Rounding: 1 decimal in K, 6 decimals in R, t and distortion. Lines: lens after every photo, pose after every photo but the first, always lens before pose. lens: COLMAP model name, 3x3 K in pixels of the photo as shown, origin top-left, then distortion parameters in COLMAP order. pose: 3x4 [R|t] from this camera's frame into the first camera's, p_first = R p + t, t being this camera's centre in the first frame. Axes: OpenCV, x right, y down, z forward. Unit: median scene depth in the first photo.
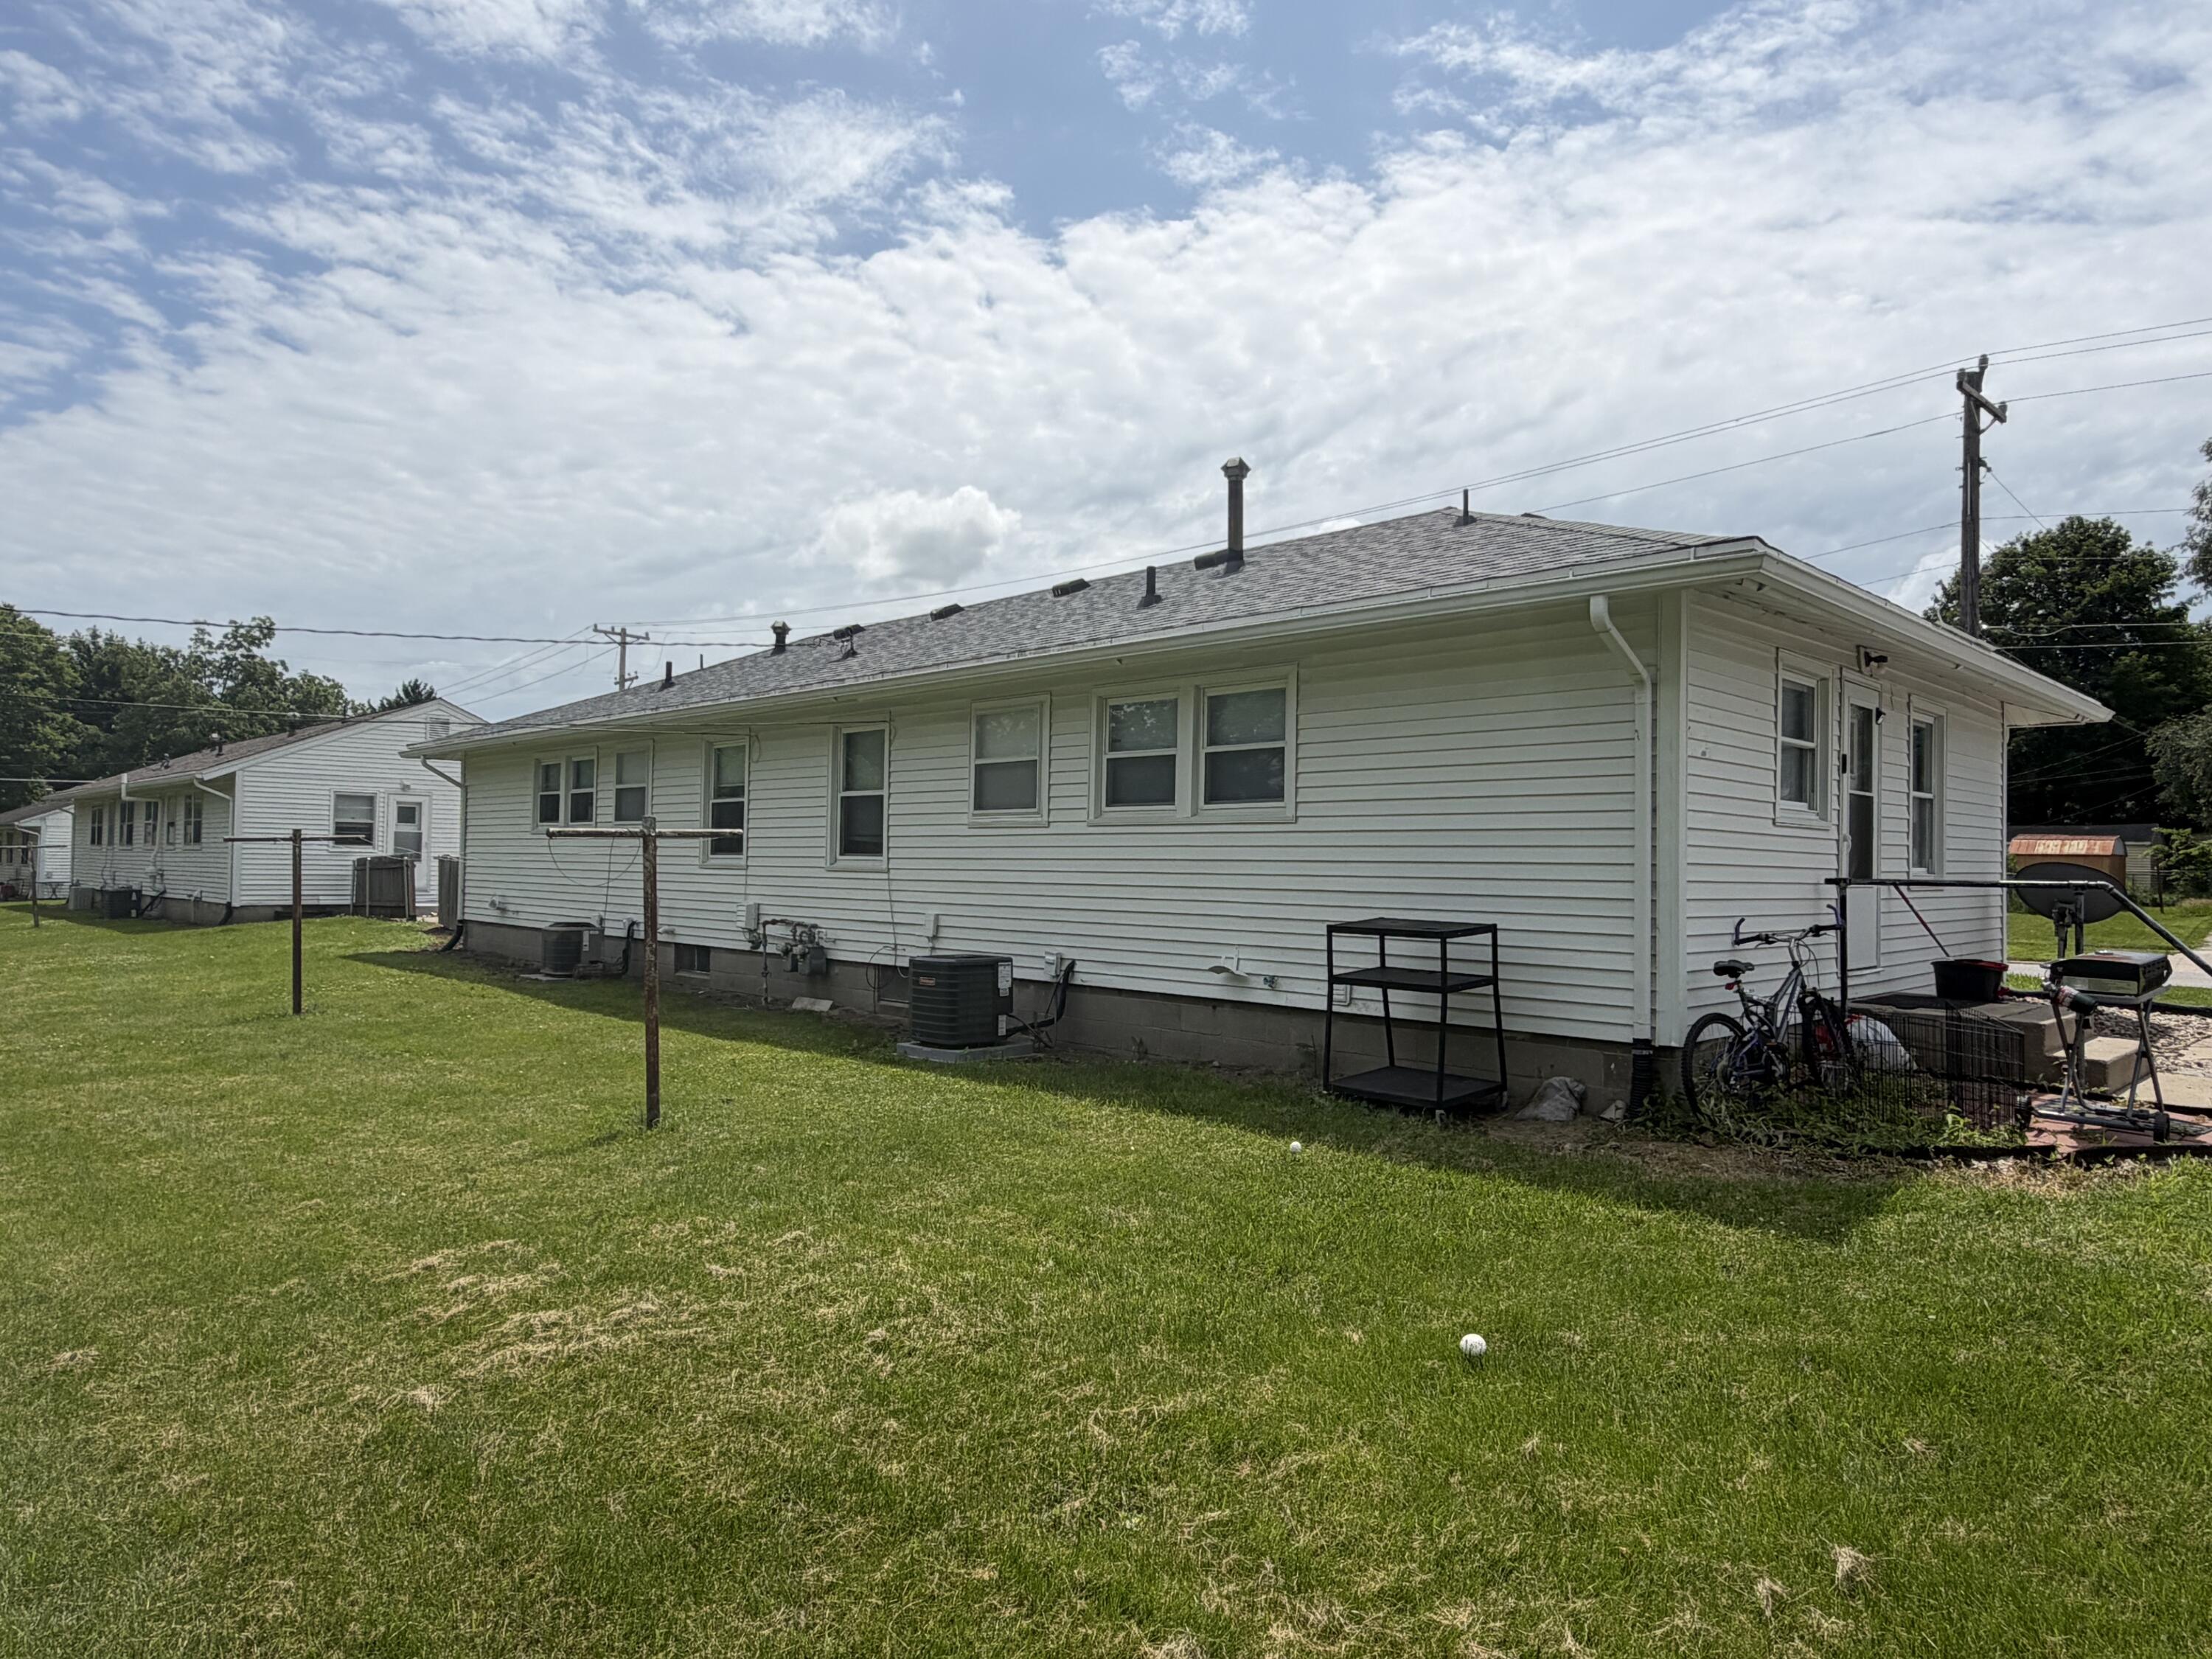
lens RADIAL K [[1361.7, 0, 1102.6], [0, 1361.7, 840.6], [0, 0, 1]] dist [-0.003694, 0.004636]
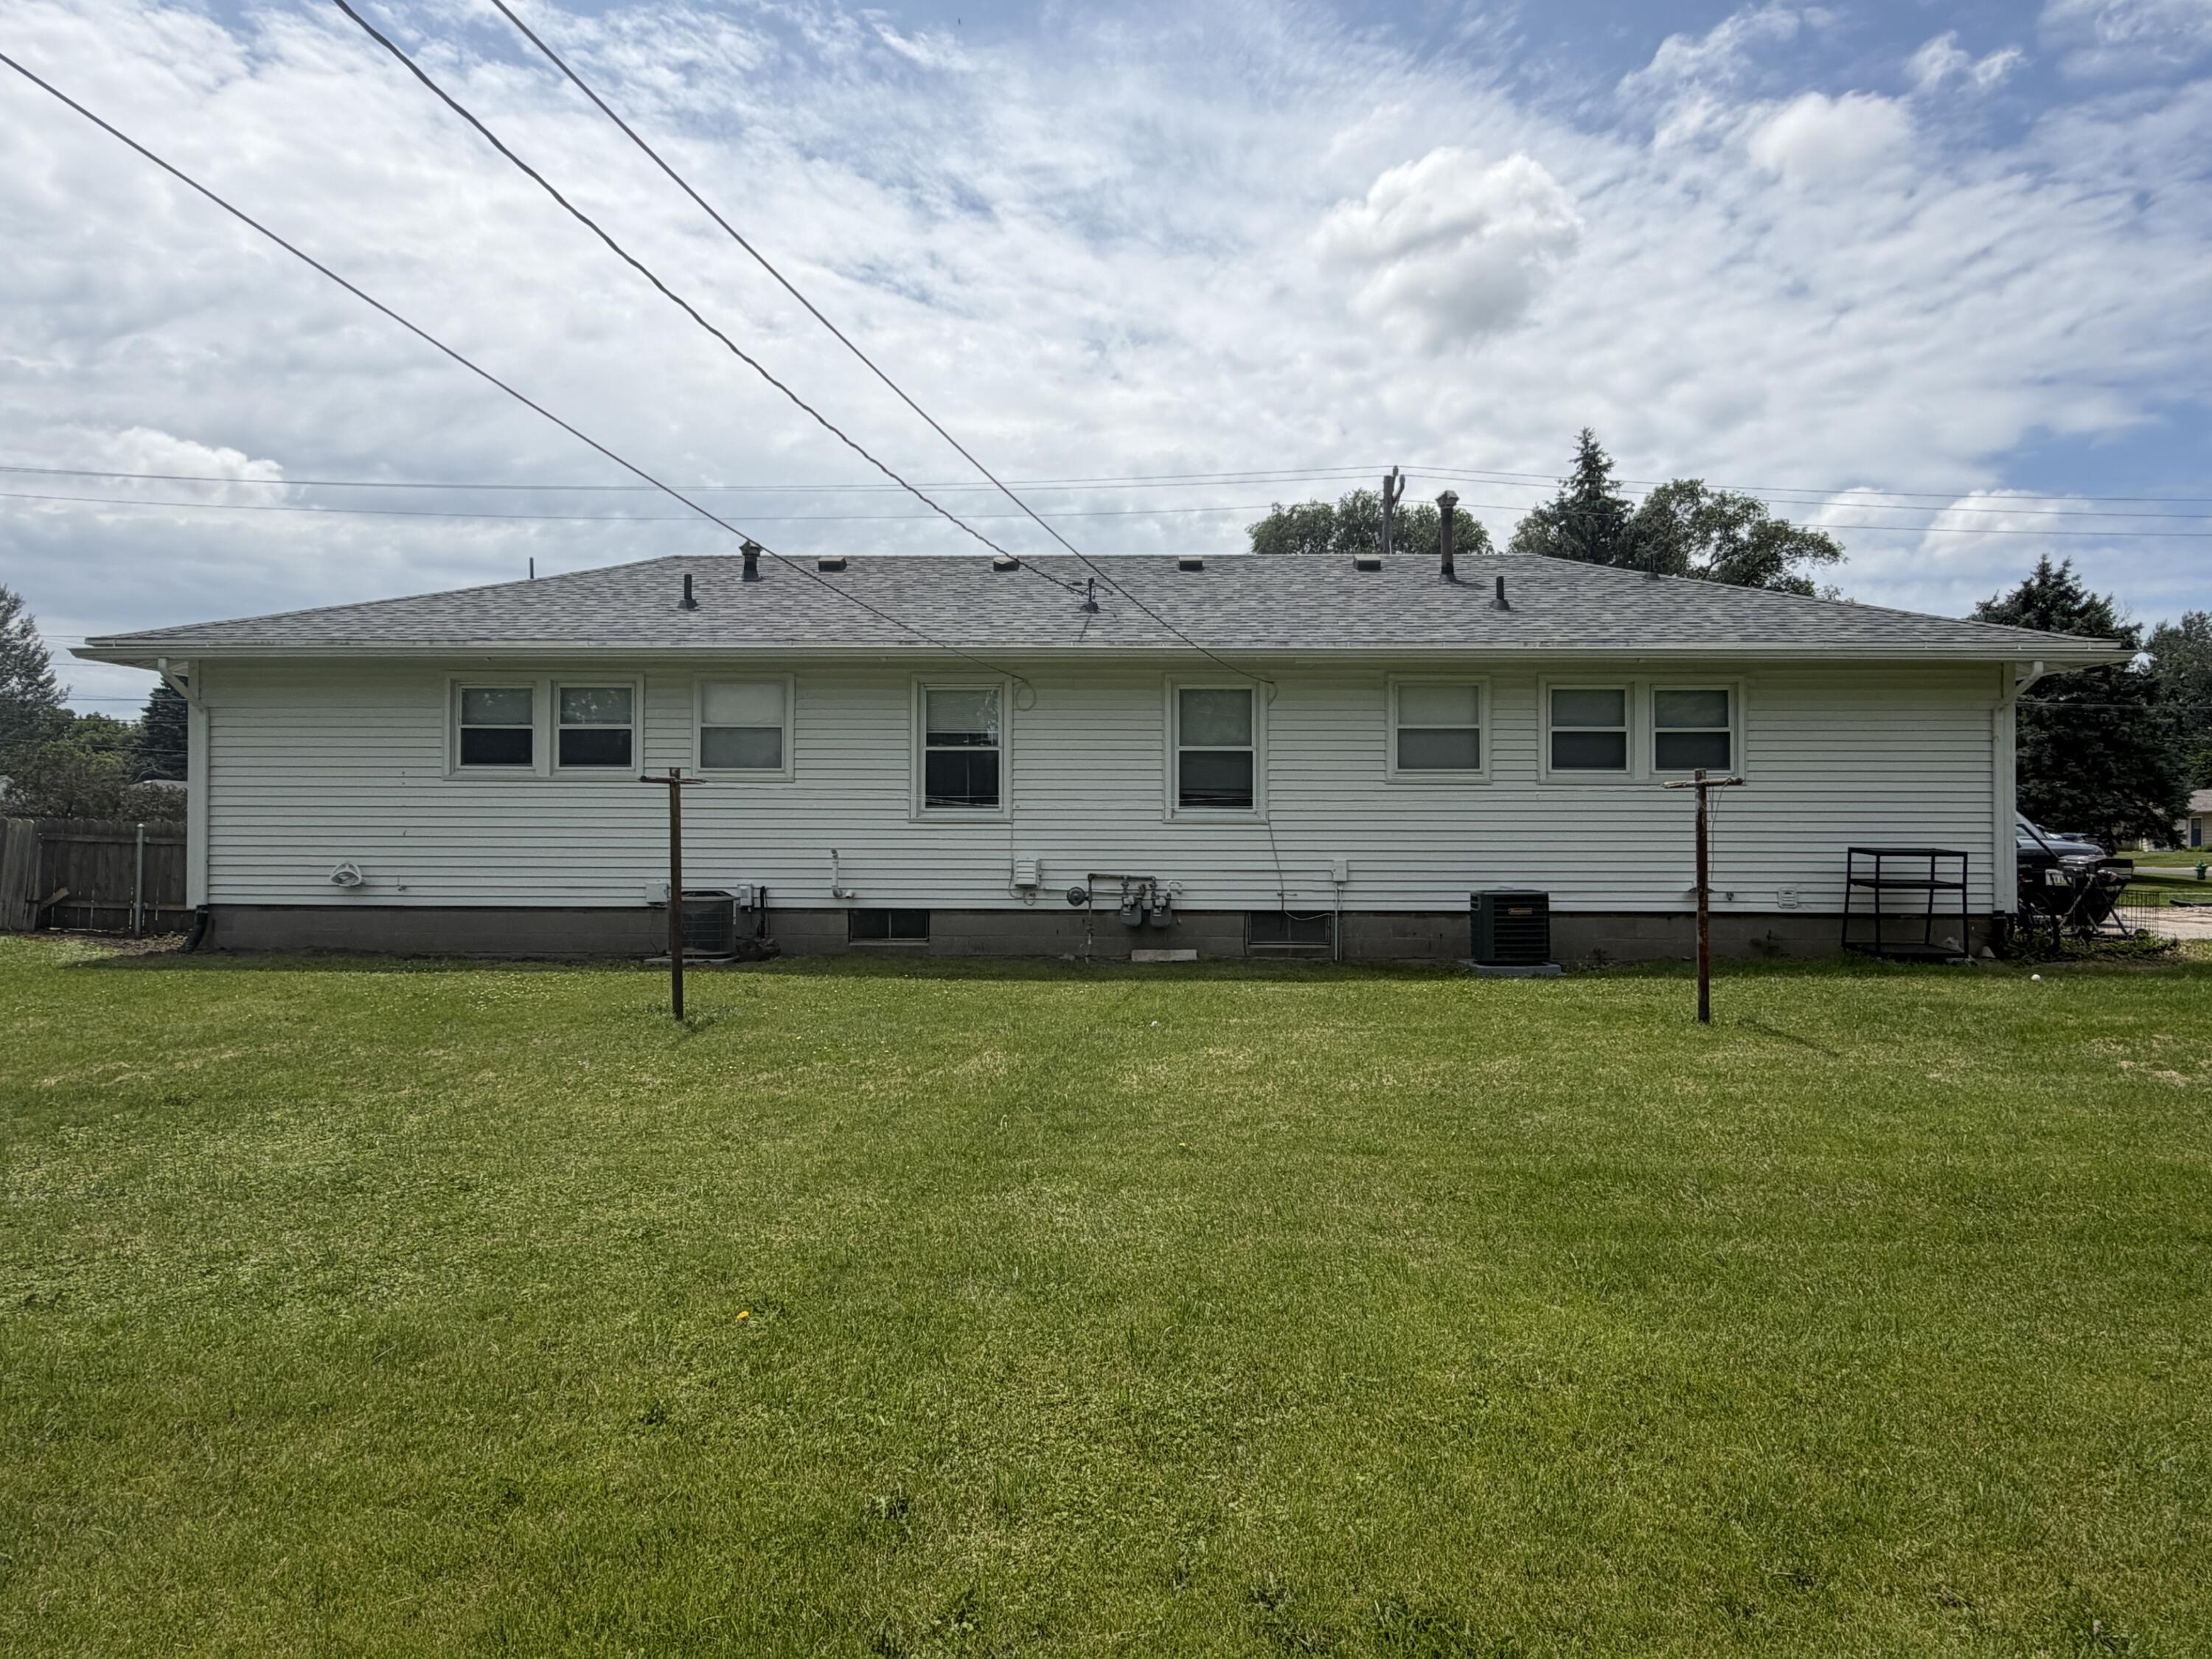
lens RADIAL K [[1361.7, 0, 1102.9], [0, 1361.7, 834.6], [0, 0, 1]] dist [-0.003694, 0.004636]
pose [[0.723947, -0.003813, 0.689845, -0.706123], [-0.009984, 0.999822, 0.016005, 0.011303], [-0.689783, -0.018474, 0.723780, 0.229043]]
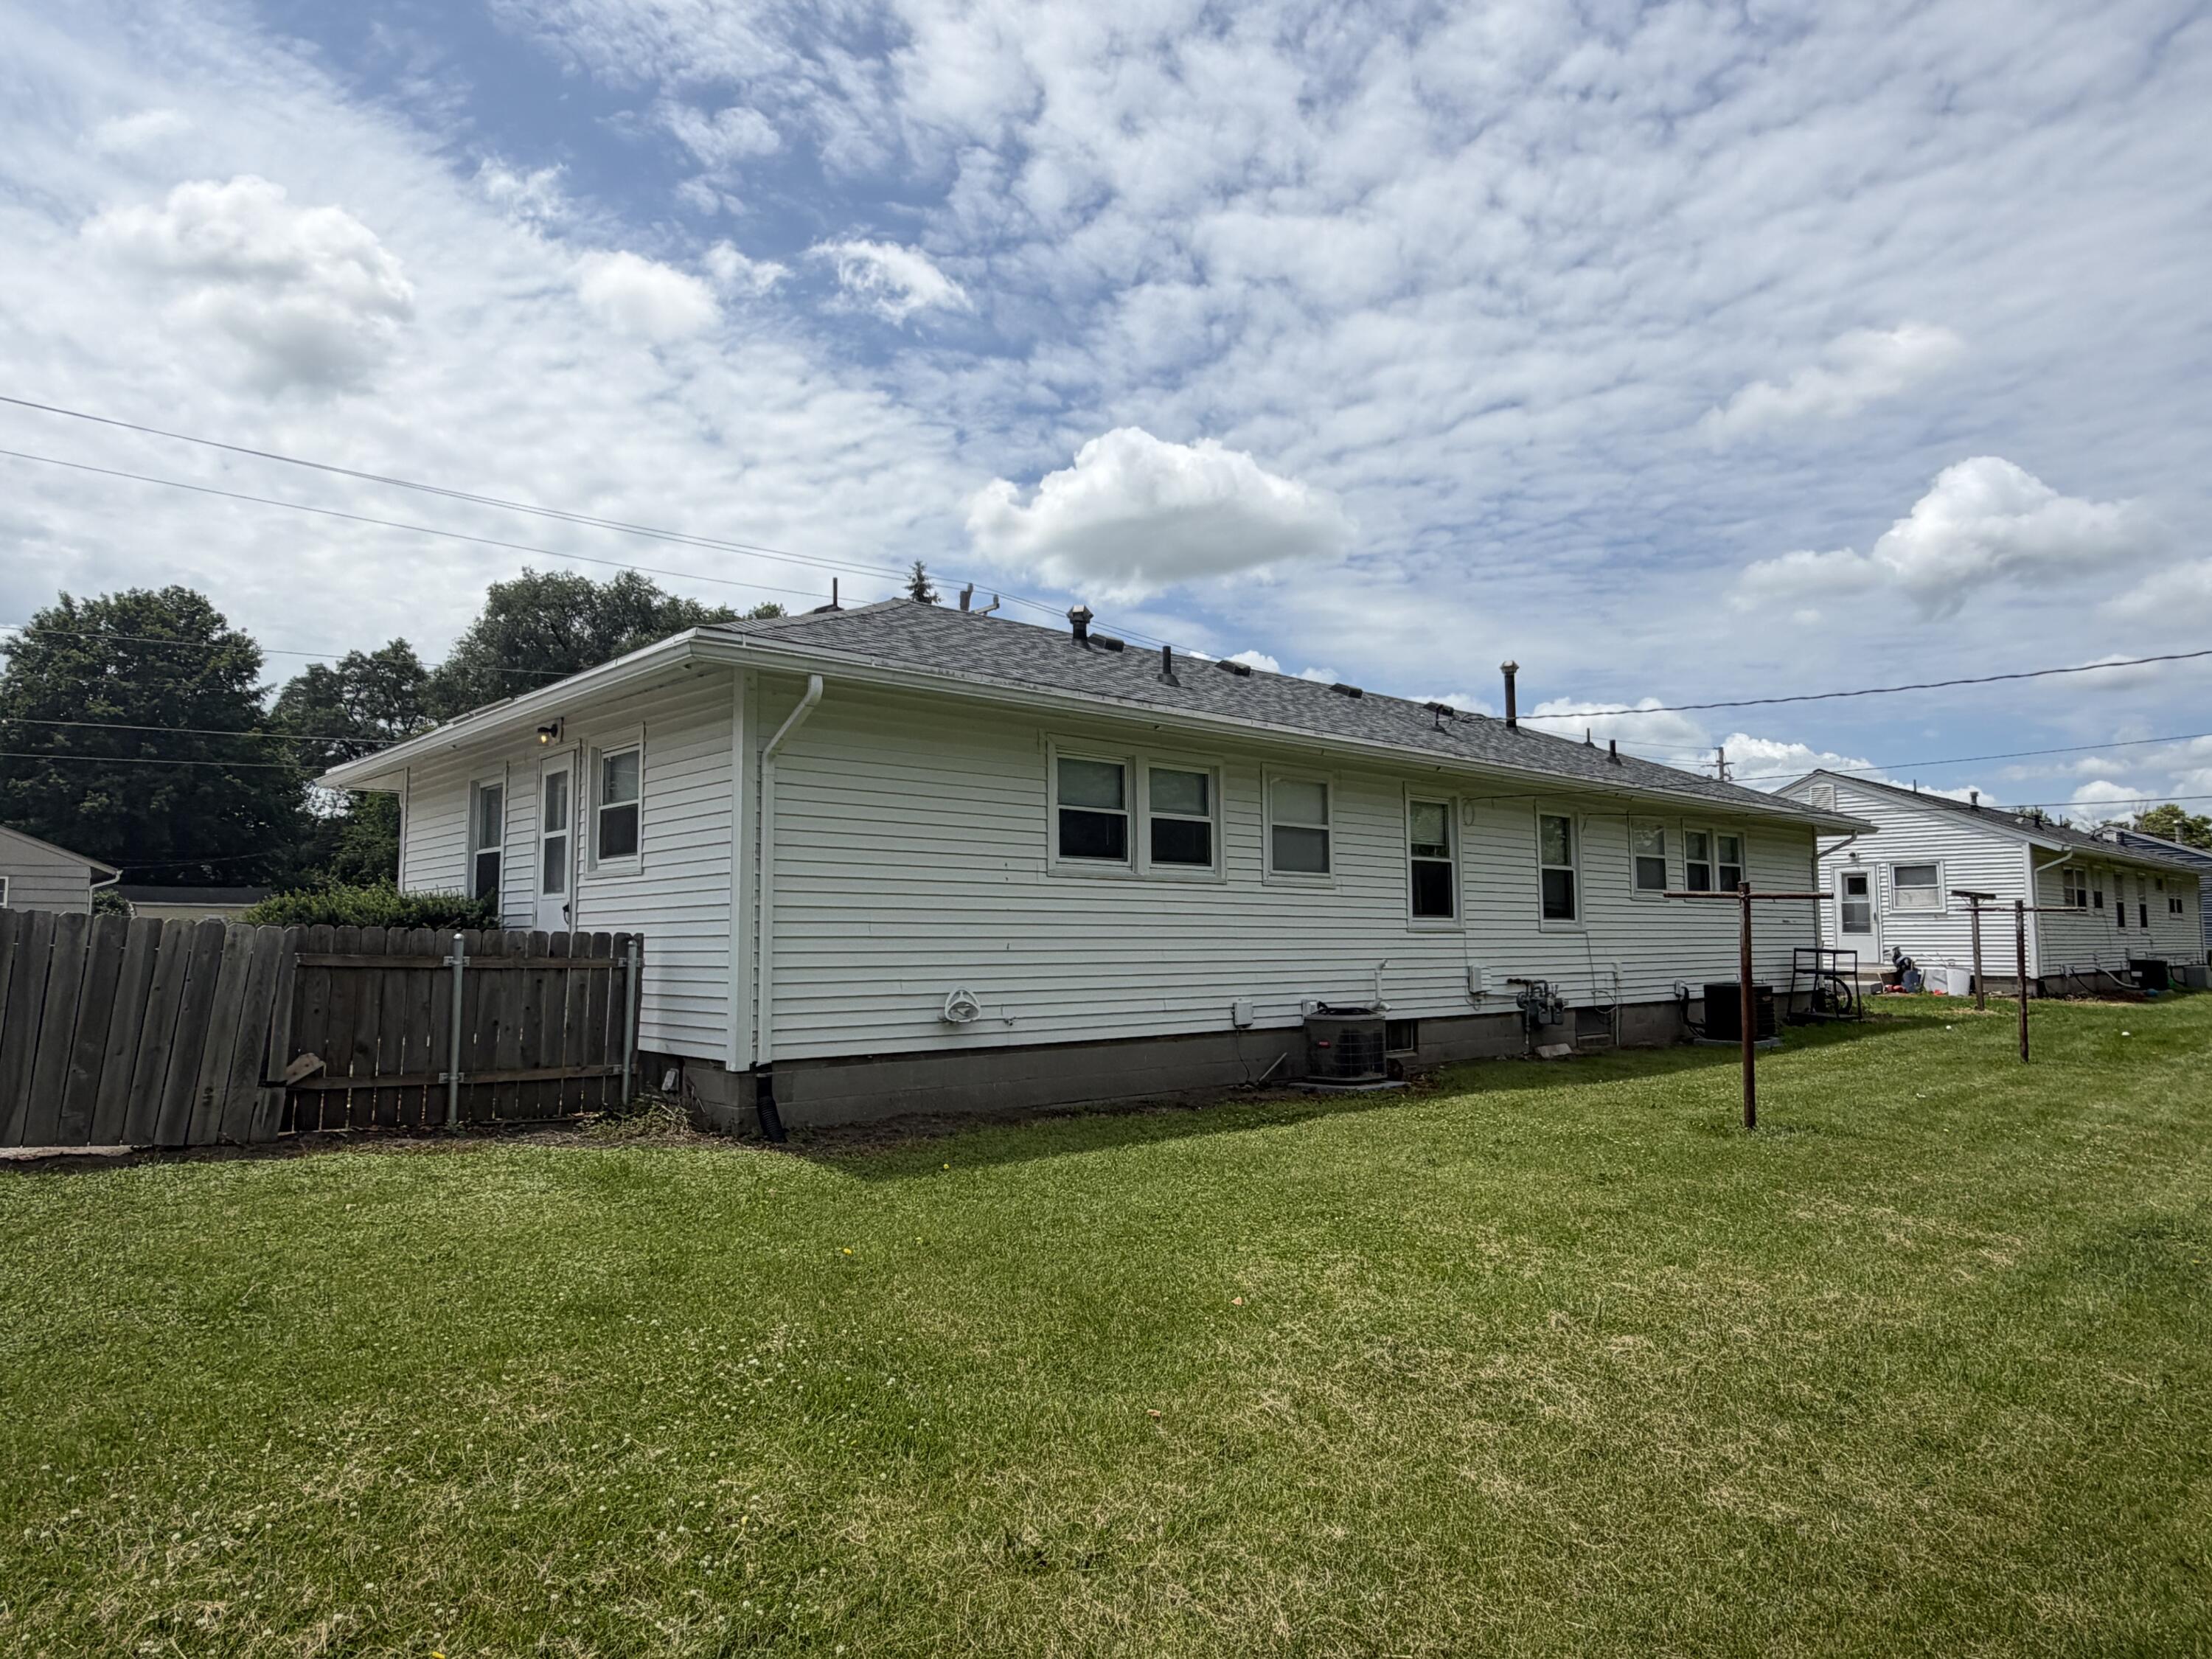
lens RADIAL K [[1361.7, 0, 1099.1], [0, 1361.7, 822.5], [0, 0, 1]] dist [-0.003694, 0.004636]
pose [[0.045550, 0.075560, 0.996100, -1.030047], [-0.017843, 0.997038, -0.074815, 0.016863], [-0.998803, -0.014366, 0.046763, 0.997274]]
